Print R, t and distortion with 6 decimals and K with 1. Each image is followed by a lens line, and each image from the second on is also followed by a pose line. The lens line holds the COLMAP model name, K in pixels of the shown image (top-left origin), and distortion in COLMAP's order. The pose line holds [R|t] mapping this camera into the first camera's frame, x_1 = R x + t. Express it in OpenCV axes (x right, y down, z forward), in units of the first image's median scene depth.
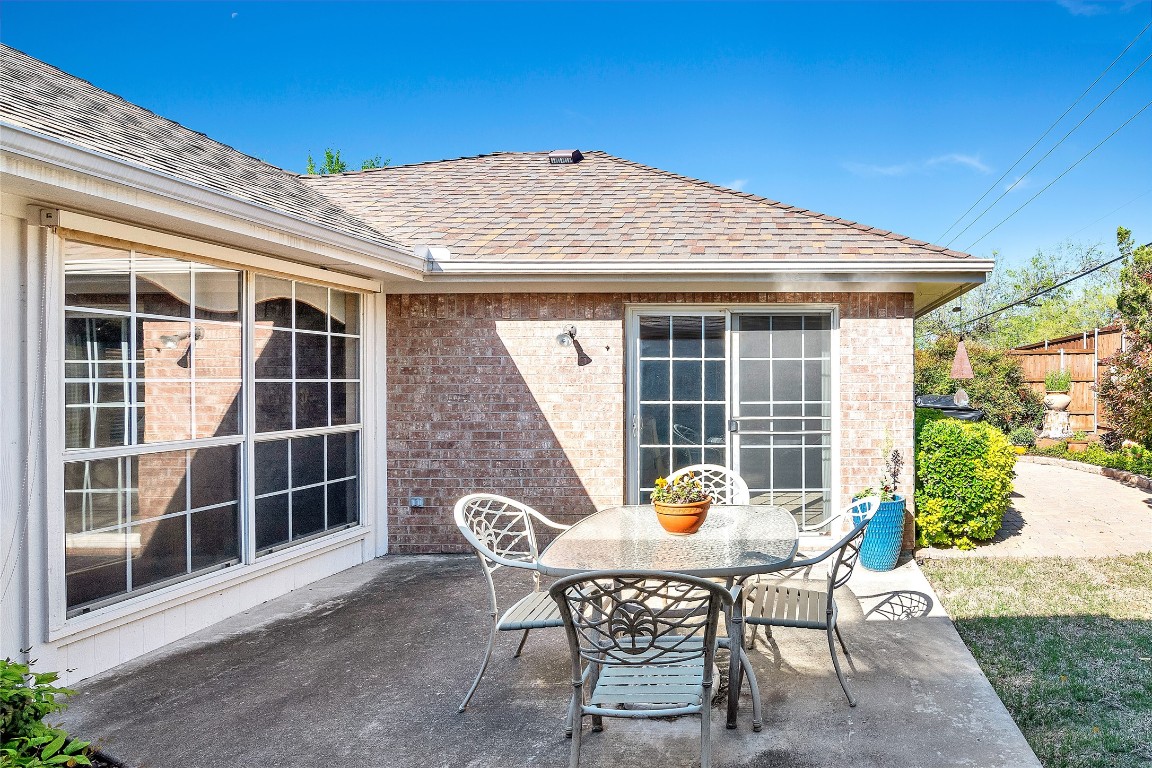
lens RADIAL K [[734.8, 0, 578.3], [0, 734.8, 372.7], [0, 0, 1]] dist [-0.043550, -0.004457]
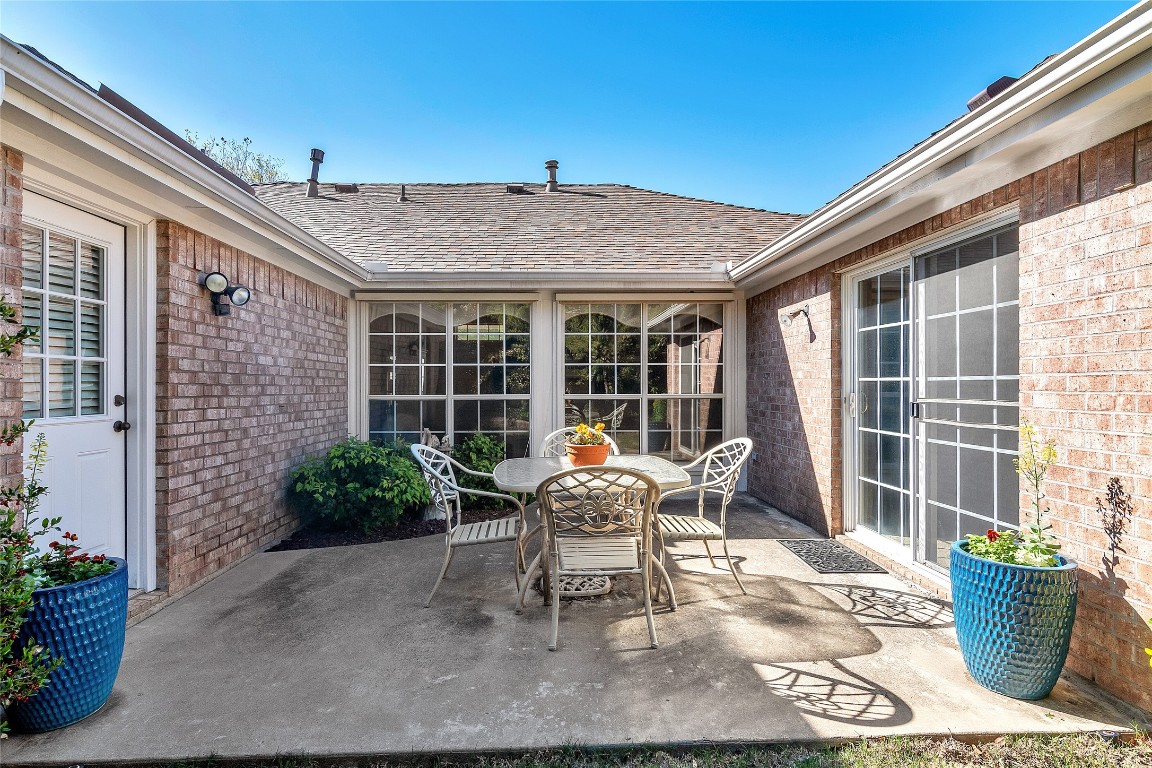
lens RADIAL K [[578.5, 0, 574.0], [0, 578.5, 386.3], [0, 0, 1]] dist [0.003425, 0.000691]
pose [[0.048001, 0.005194, -0.998834, 0.785530], [-0.000774, 0.999986, 0.005163, 0.046423], [0.998847, 0.000526, 0.048005, 0.638396]]
